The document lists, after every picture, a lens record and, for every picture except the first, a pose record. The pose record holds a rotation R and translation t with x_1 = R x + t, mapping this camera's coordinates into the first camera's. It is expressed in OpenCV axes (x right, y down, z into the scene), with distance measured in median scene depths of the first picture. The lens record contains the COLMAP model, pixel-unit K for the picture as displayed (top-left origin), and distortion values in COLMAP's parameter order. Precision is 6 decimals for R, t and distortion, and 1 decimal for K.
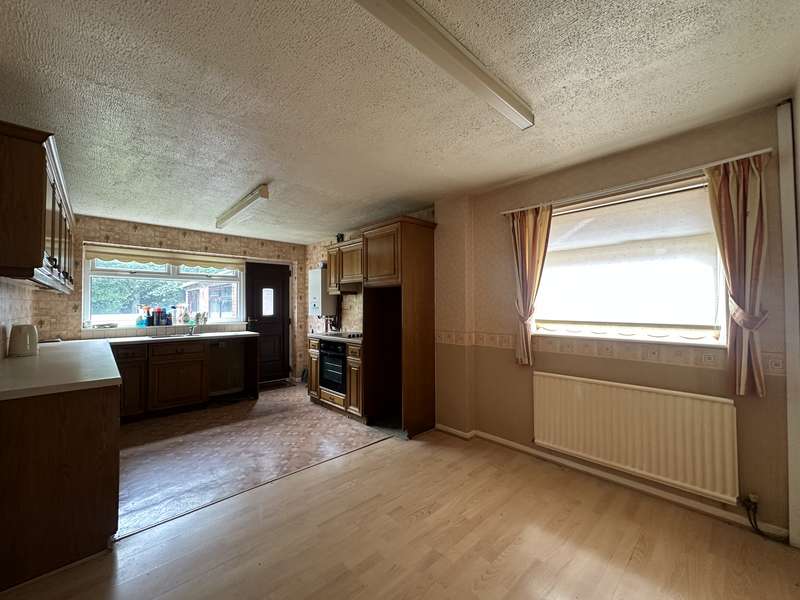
lens RADIAL K [[318.9, 0, 399.8], [0, 318.9, 300.4], [0, 0, 1]] dist [-0.001803, 0.000493]
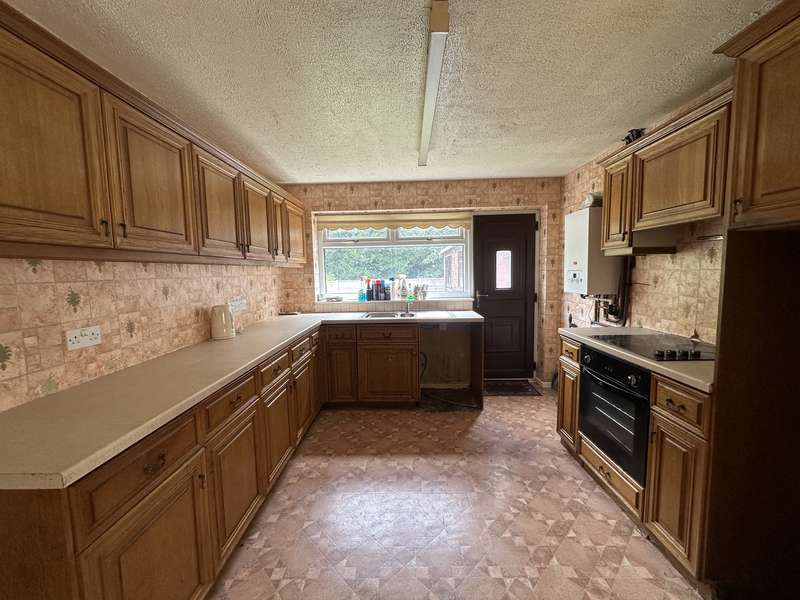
lens RADIAL K [[318.9, 0, 399.9], [0, 318.9, 297.8], [0, 0, 1]] dist [-0.001803, 0.000493]
pose [[0.712607, 0.048383, -0.699893, -0.097143], [0.029478, 0.994673, 0.098774, -0.011985], [0.700944, -0.091018, 0.707385, 0.408725]]
